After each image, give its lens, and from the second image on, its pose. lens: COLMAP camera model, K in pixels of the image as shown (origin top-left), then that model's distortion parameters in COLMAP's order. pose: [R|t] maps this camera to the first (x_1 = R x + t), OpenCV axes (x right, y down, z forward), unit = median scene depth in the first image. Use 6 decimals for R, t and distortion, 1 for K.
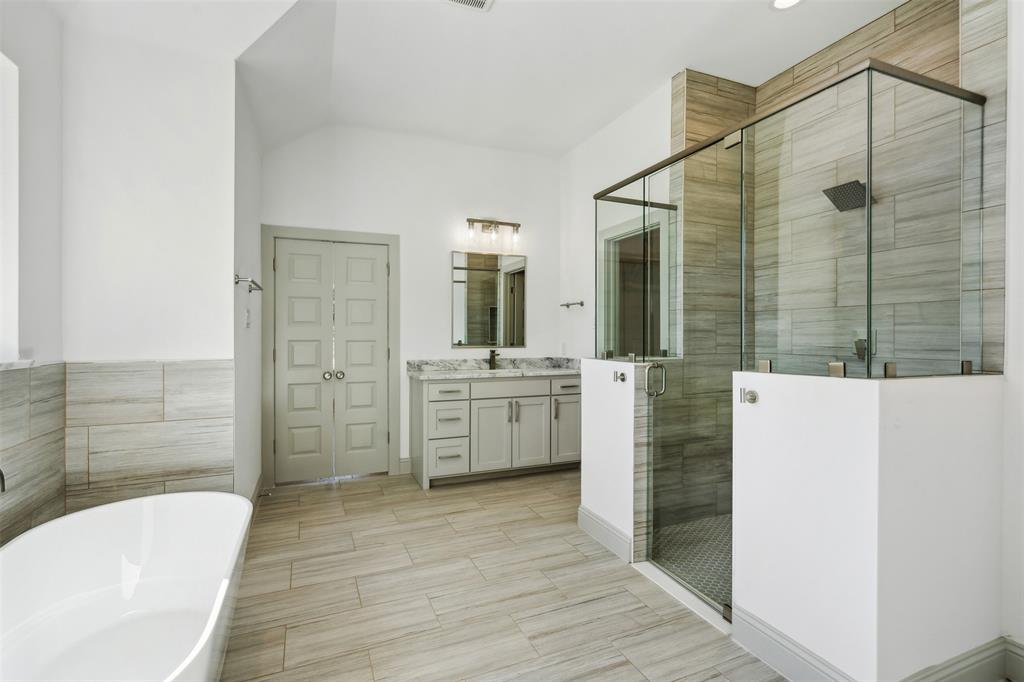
lens RADIAL K [[472.7, 0, 505.6], [0, 472.7, 337.5], [0, 0, 1]] dist [-0.007836, 0.002857]
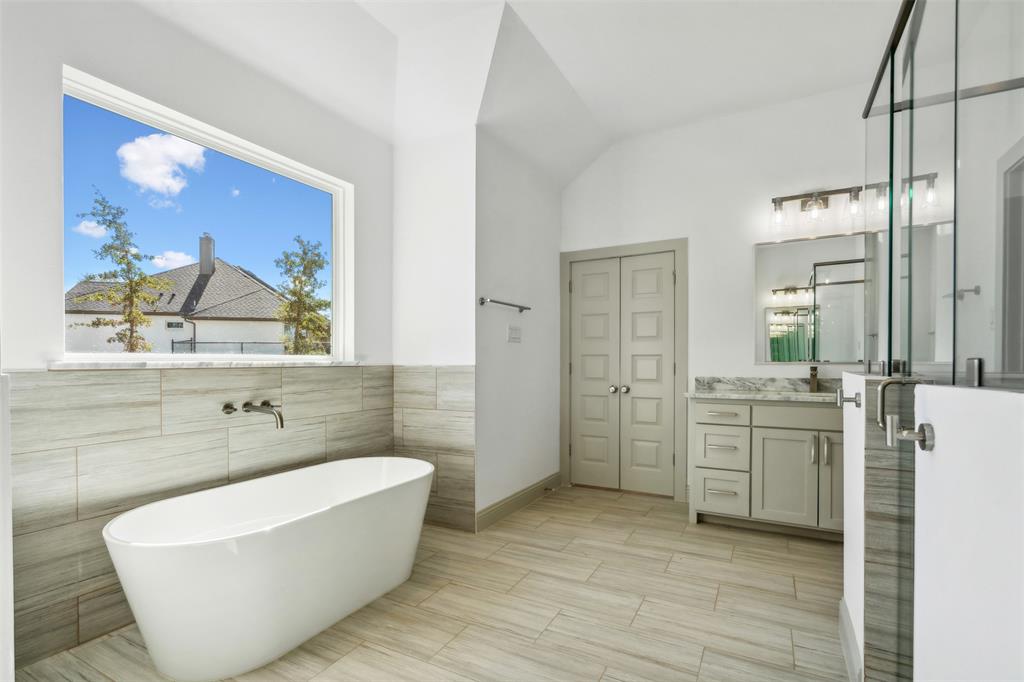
lens RADIAL K [[472.7, 0, 498.6], [0, 472.7, 365.1], [0, 0, 1]] dist [-0.007836, 0.002857]
pose [[0.622635, 0.005883, -0.782491, 0.324546], [-0.001875, 0.999980, 0.006027, 0.027415], [0.782511, -0.002285, 0.622633, 0.196199]]
